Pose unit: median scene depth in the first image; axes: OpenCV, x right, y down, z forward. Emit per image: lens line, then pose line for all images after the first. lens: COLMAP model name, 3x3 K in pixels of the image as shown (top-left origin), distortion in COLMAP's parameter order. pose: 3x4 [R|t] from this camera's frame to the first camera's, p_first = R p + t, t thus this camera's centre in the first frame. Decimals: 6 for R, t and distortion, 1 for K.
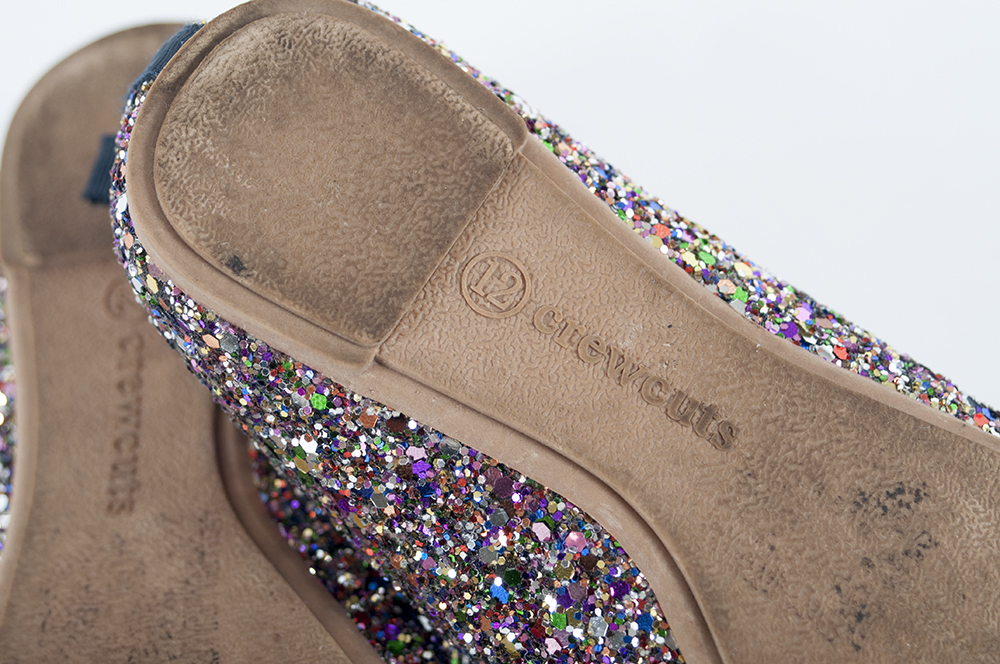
lens RADIAL K [[2853.4, 0, 500.0], [0, 2853.4, 332.0], [0, 0, 1]] dist [0.007786, -0.175990]
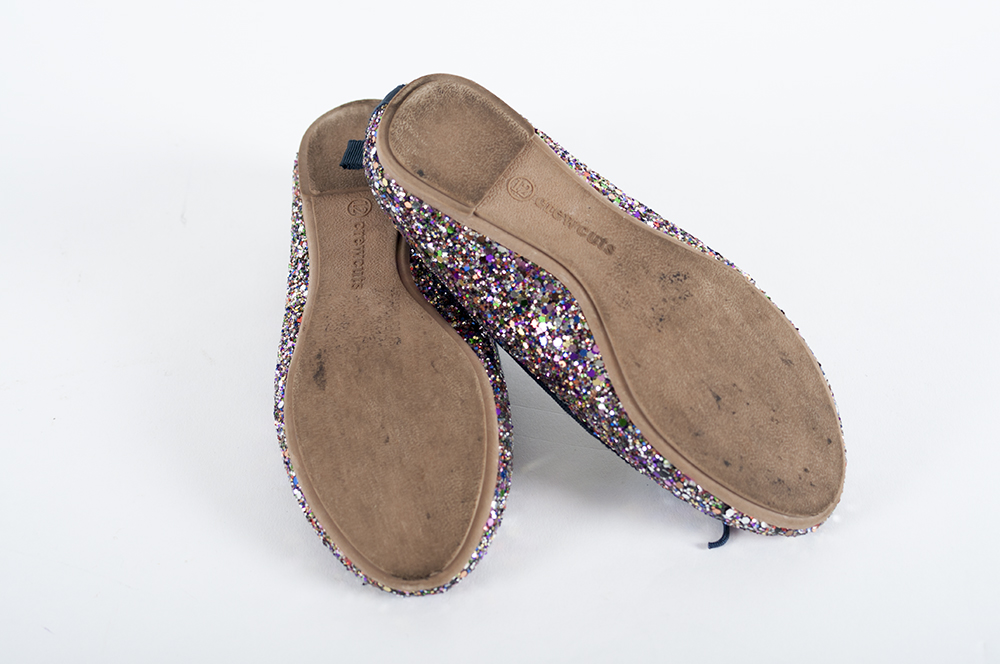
lens RADIAL K [[2125.1, 0, 500.0], [0, 2125.1, 332.0], [0, 0, 1]] dist [-0.054971, -0.051782]
pose [[0.998316, 0.039860, 0.042137, -0.094450], [-0.036023, 0.995451, -0.088206, 0.276629], [-0.045462, 0.086539, 0.995211, -0.858529]]
